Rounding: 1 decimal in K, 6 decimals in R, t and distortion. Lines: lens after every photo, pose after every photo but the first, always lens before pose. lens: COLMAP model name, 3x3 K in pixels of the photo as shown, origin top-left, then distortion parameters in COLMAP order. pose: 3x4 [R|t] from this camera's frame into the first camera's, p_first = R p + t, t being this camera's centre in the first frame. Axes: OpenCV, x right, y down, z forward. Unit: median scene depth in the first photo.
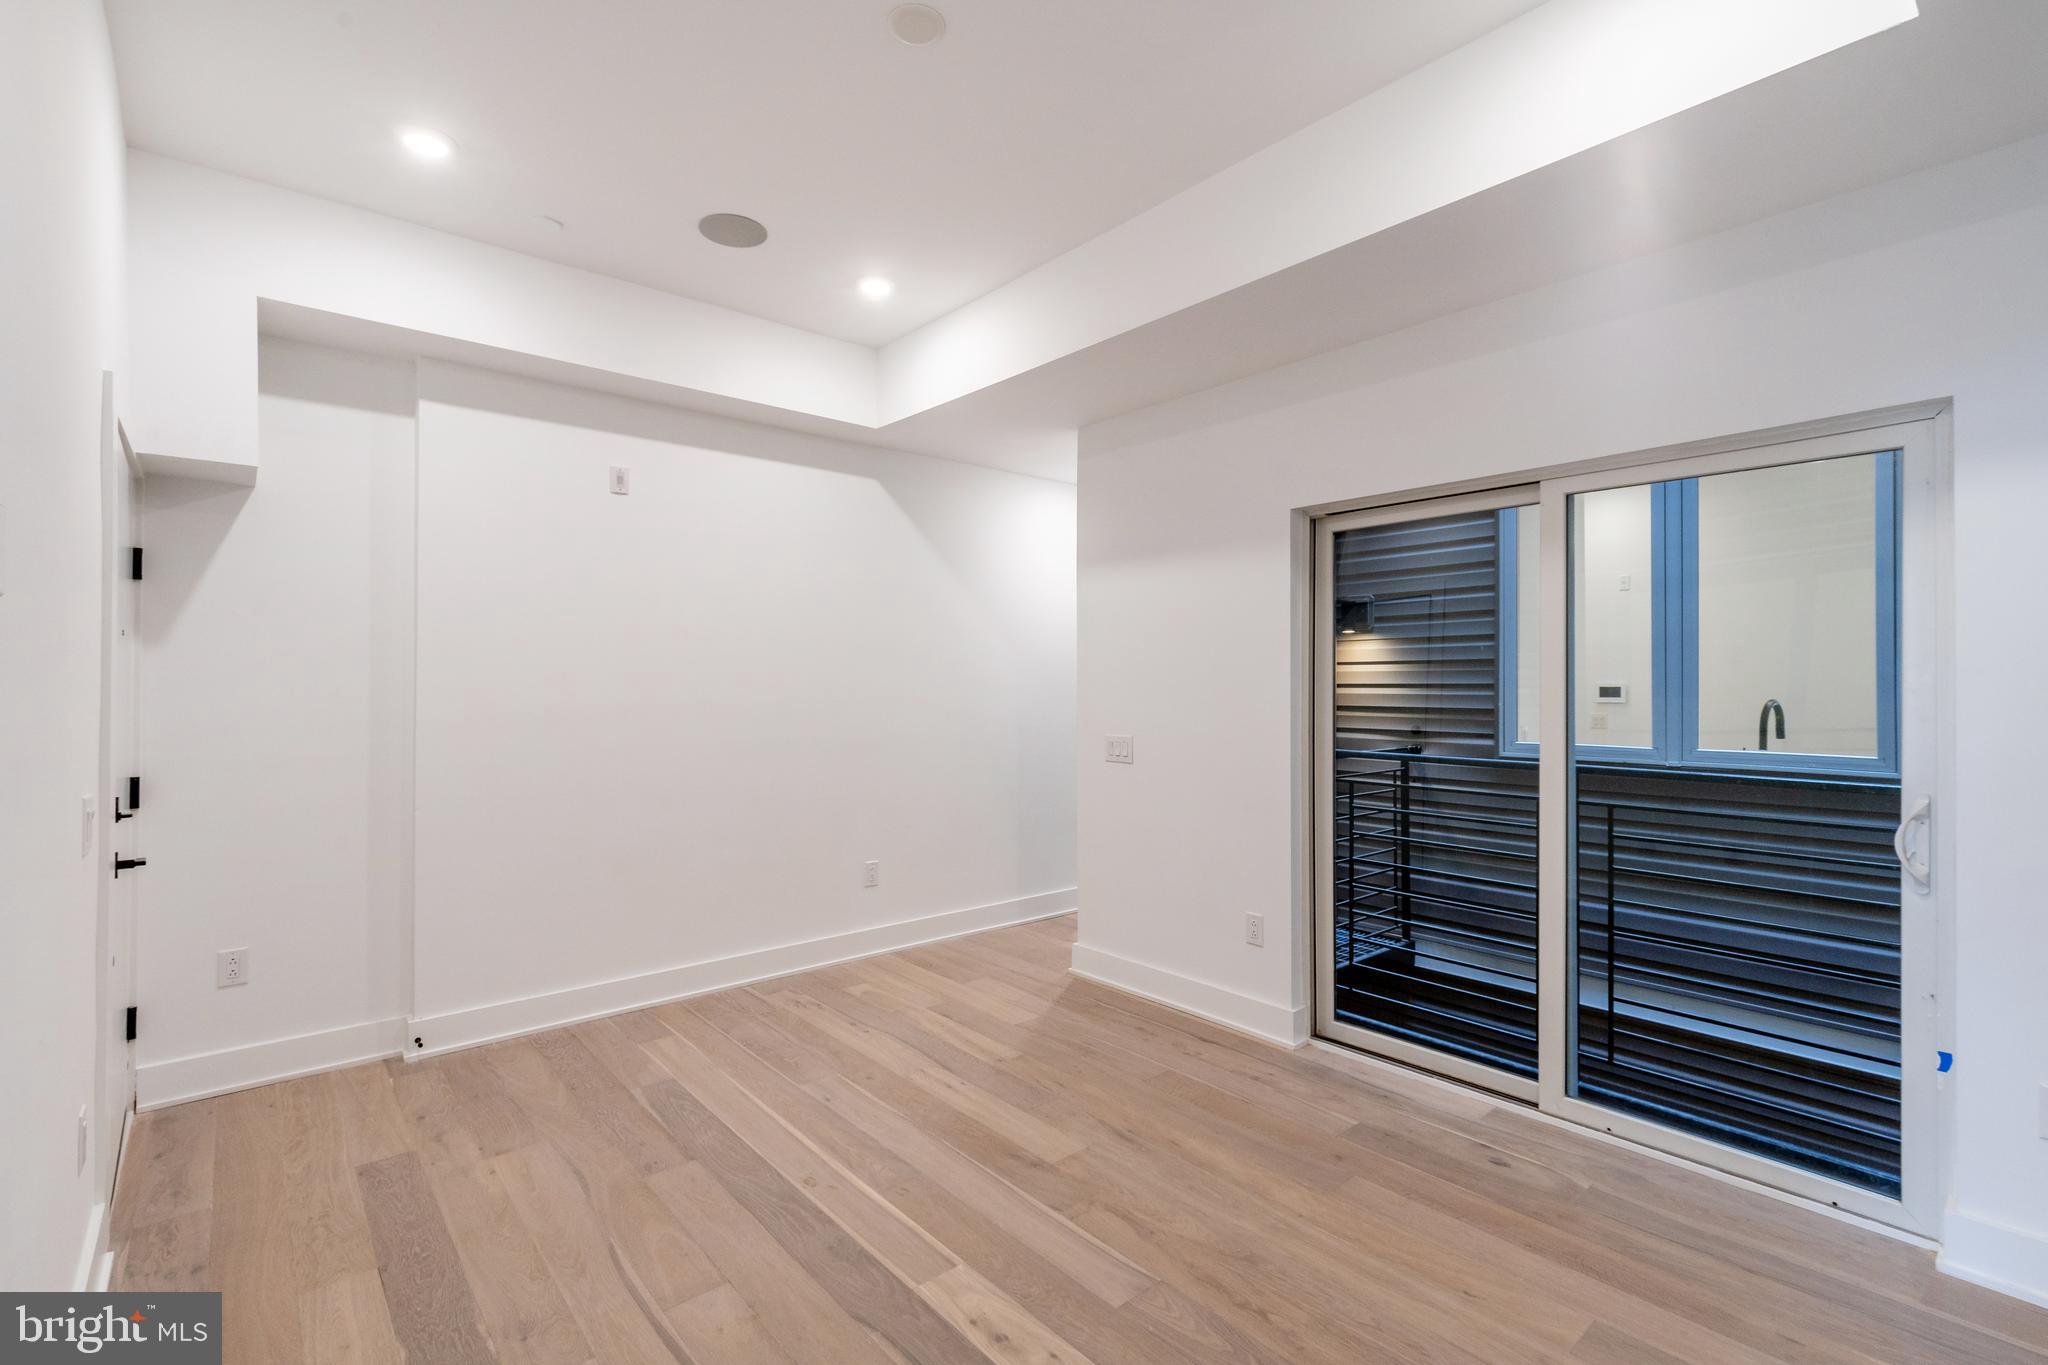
lens RADIAL K [[929.6, 0, 1025.7], [0, 929.6, 685.5], [0, 0, 1]] dist [0.006074, -0.001413]
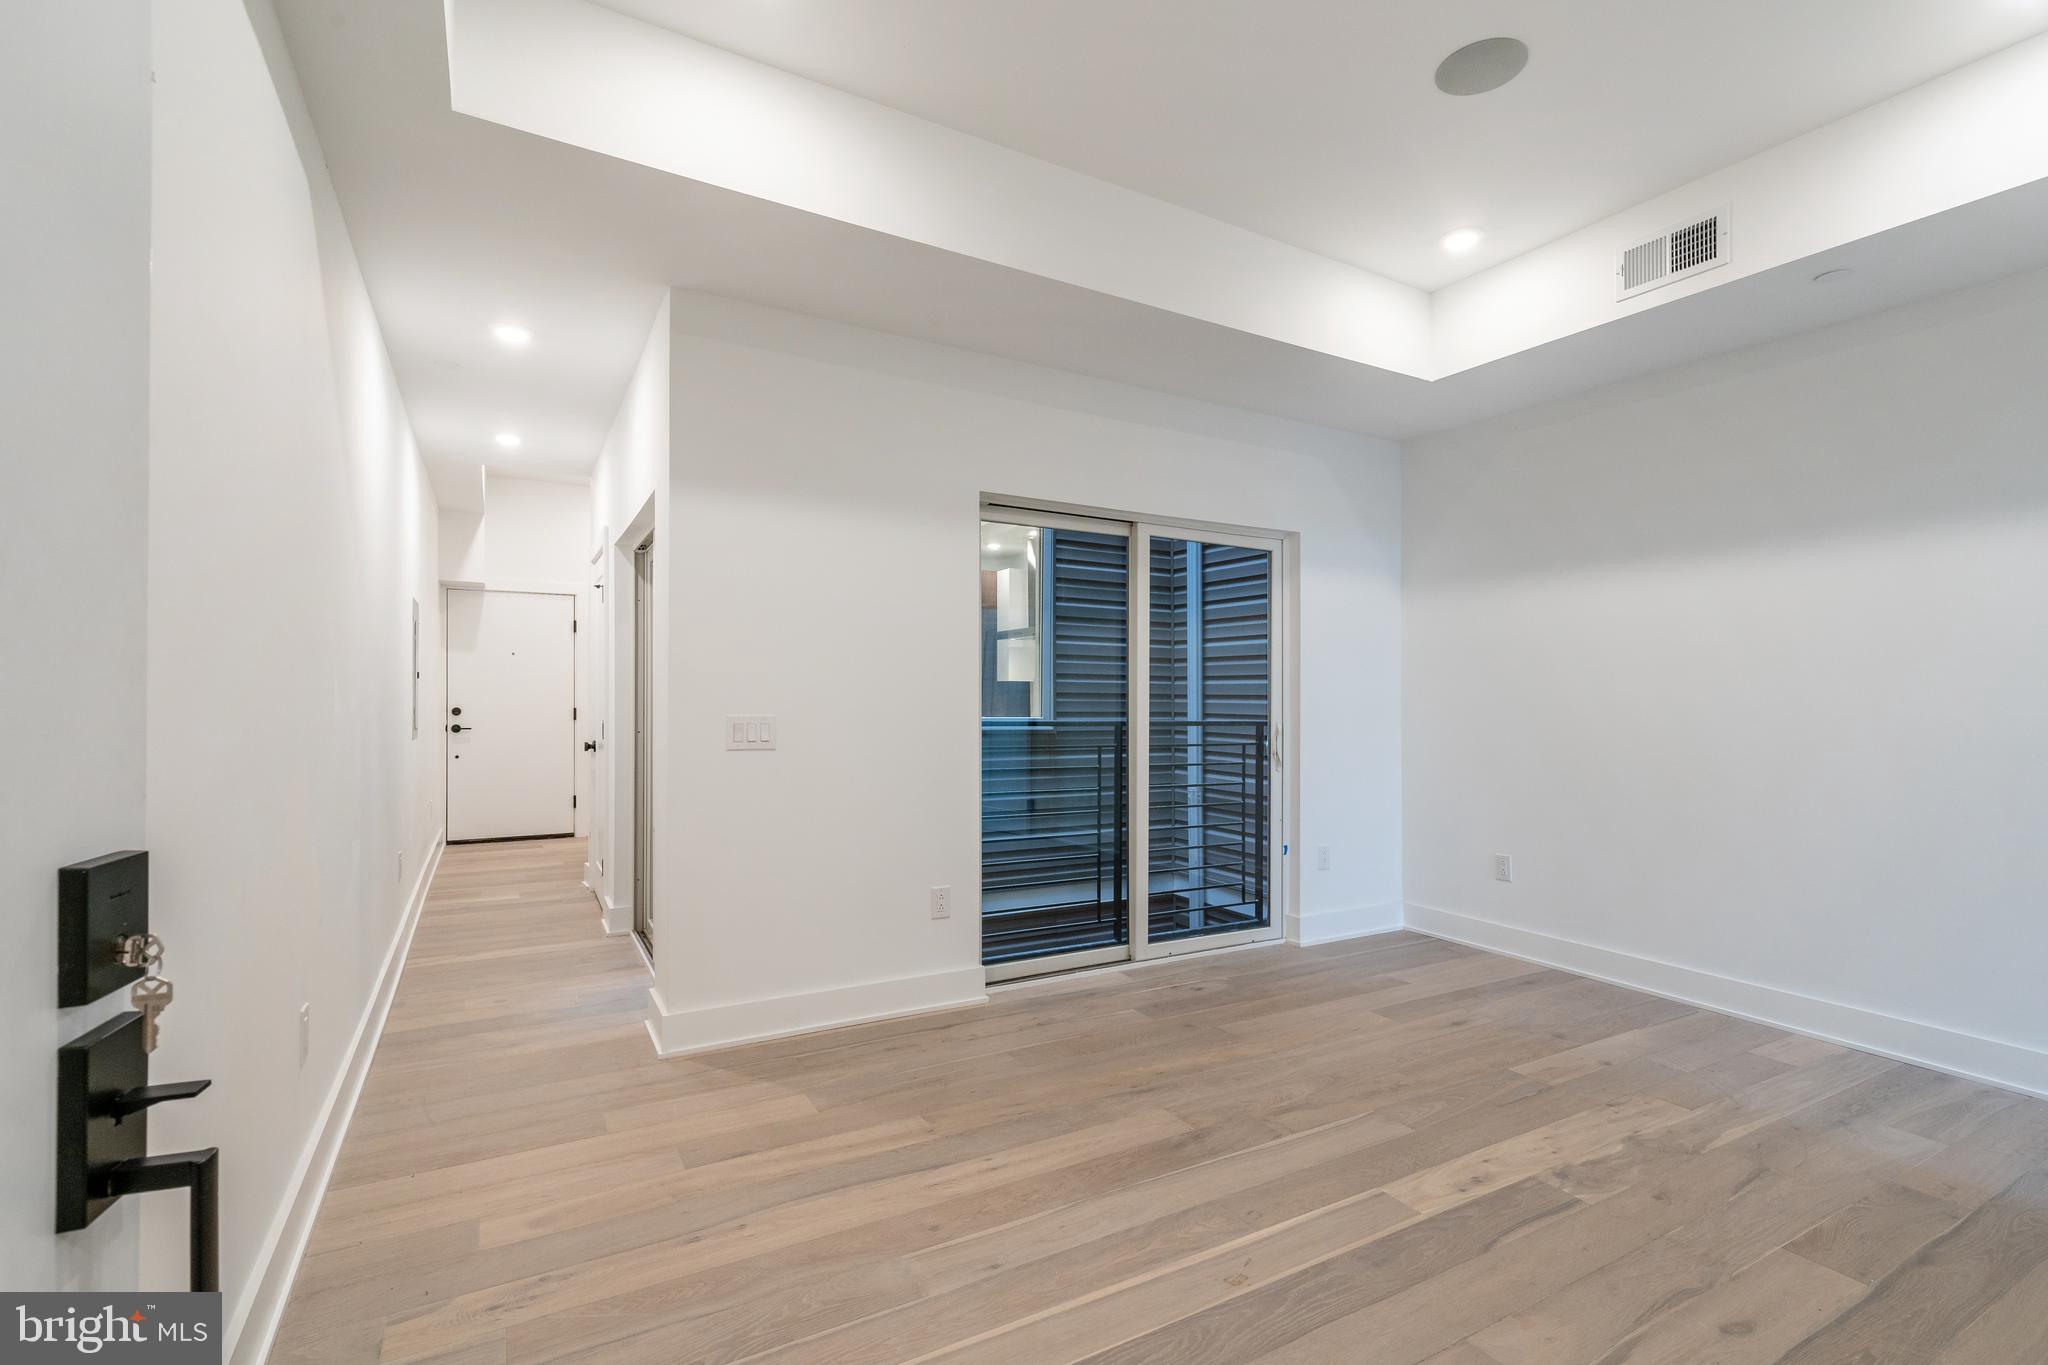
lens RADIAL K [[929.6, 0, 1026.3], [0, 929.6, 693.0], [0, 0, 1]] dist [0.006074, -0.001413]
pose [[0.187951, 0.006378, 0.982158, -0.881021], [-0.009355, 0.999945, -0.004703, 0.051030], [-0.982134, -0.008304, 0.188001, 0.894154]]
